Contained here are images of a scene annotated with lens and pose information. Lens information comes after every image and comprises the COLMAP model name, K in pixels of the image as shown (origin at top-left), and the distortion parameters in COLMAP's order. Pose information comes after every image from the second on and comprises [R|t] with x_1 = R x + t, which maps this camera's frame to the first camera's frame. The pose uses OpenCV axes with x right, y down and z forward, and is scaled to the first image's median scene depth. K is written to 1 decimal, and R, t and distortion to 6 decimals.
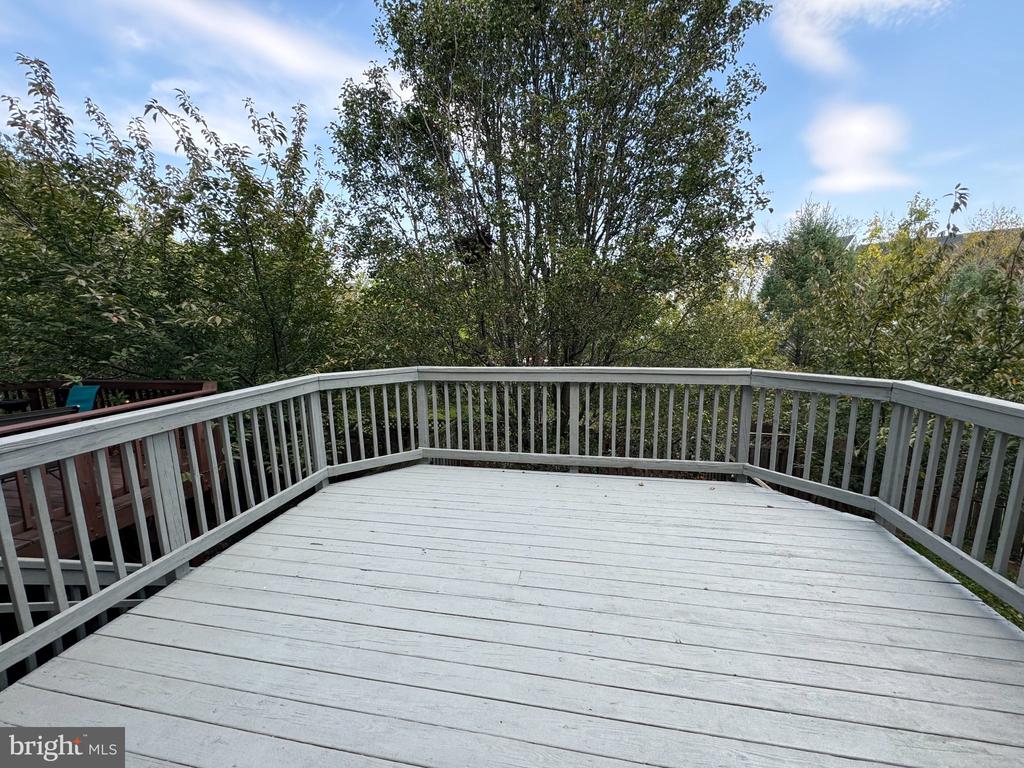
lens RADIAL K [[414.1, 0, 517.0], [0, 414.1, 389.5], [0, 0, 1]] dist [0.009522, -0.001398]
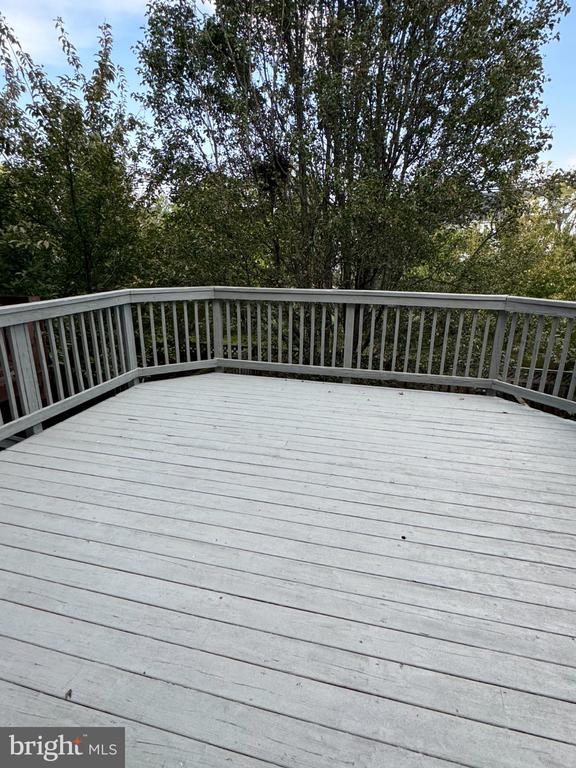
lens RADIAL K [[427.3, 0, 286.6], [0, 427.3, 382.2], [0, 0, 1]] dist [-0.004145, -0.000361]
pose [[0.996284, 0.049403, -0.070548, 0.054320], [-0.039730, 0.990389, 0.132482, 0.045121], [0.076415, -0.129187, 0.988672, -0.175827]]
